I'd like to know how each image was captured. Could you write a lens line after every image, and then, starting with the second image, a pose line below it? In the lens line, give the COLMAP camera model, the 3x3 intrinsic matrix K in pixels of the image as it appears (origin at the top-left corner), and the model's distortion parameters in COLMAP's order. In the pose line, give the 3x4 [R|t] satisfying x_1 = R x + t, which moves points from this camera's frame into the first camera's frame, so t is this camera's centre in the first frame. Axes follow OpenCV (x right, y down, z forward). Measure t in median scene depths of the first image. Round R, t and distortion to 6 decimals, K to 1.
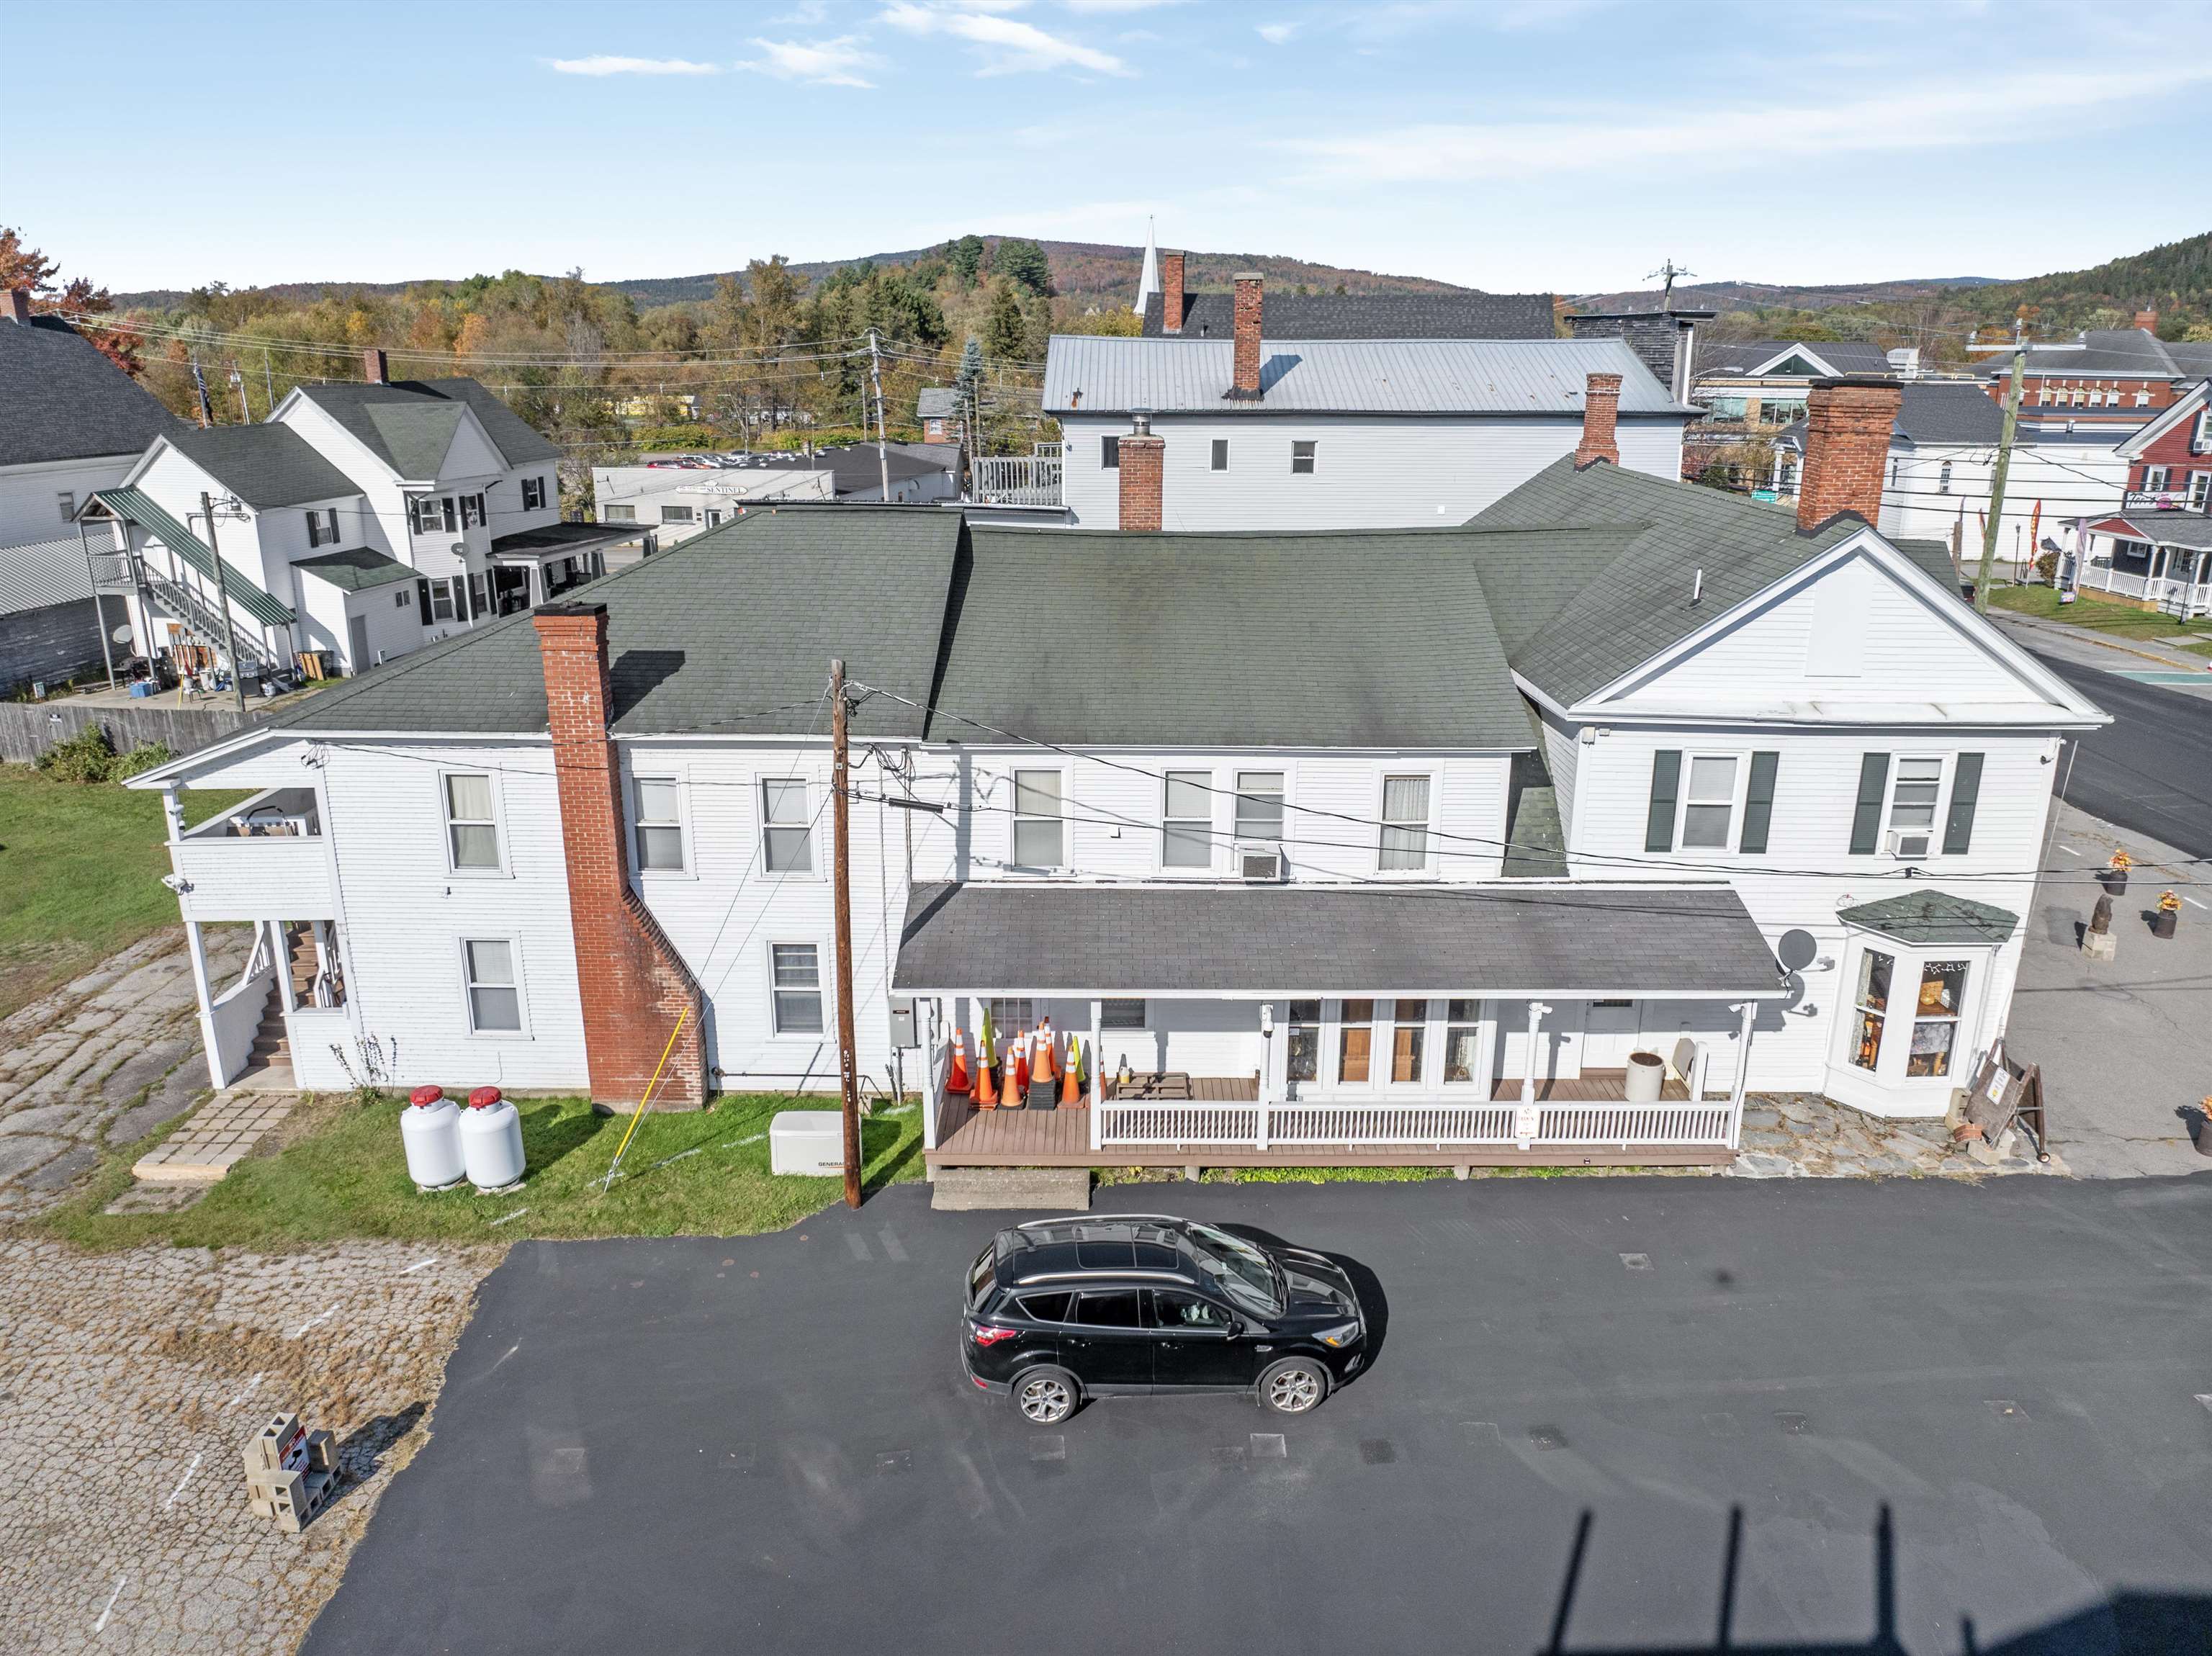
lens RADIAL K [[1558.1, 0, 1110.2], [0, 1558.1, 809.3], [0, 0, 1]] dist [-0.043814, 0.012518]
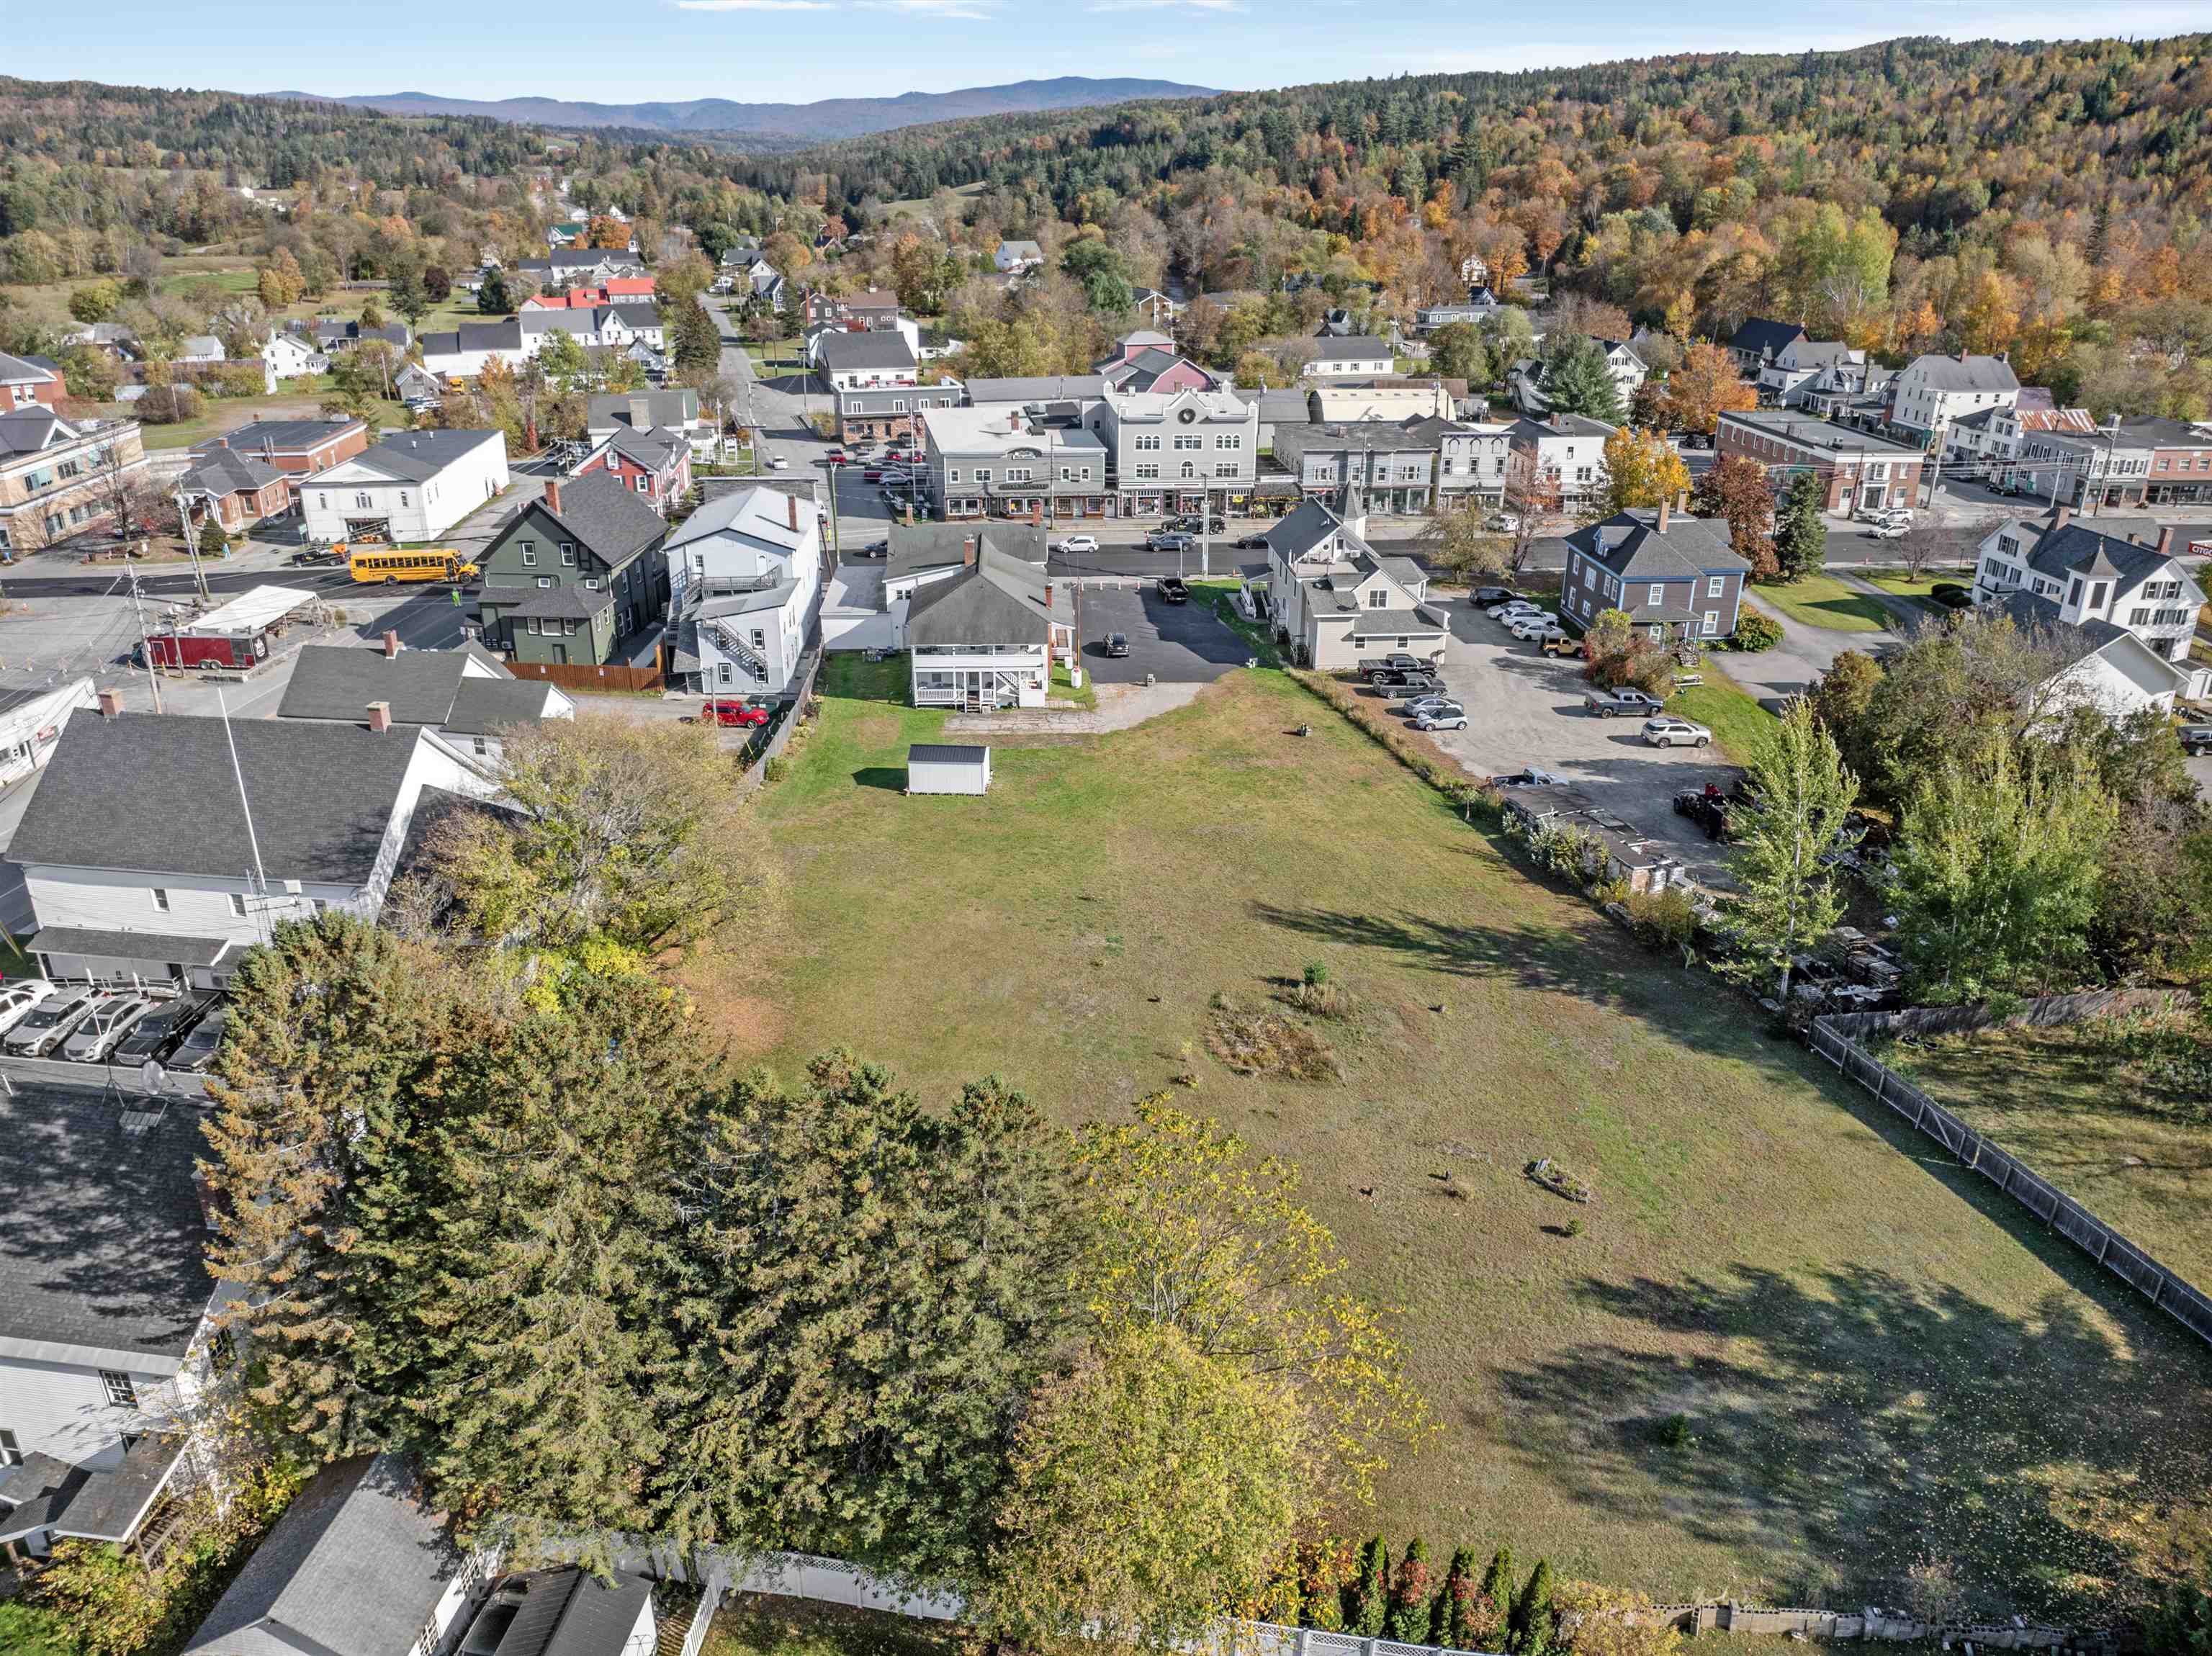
lens RADIAL K [[1558.1, 0, 1112.6], [0, 1558.1, 829.4], [0, 0, 1]] dist [-0.043814, 0.012518]
pose [[-0.060437, -0.401921, 0.913678, -5.539542], [0.278605, 0.872180, 0.402096, -1.478467], [-0.958502, 0.278857, 0.059266, 0.629572]]
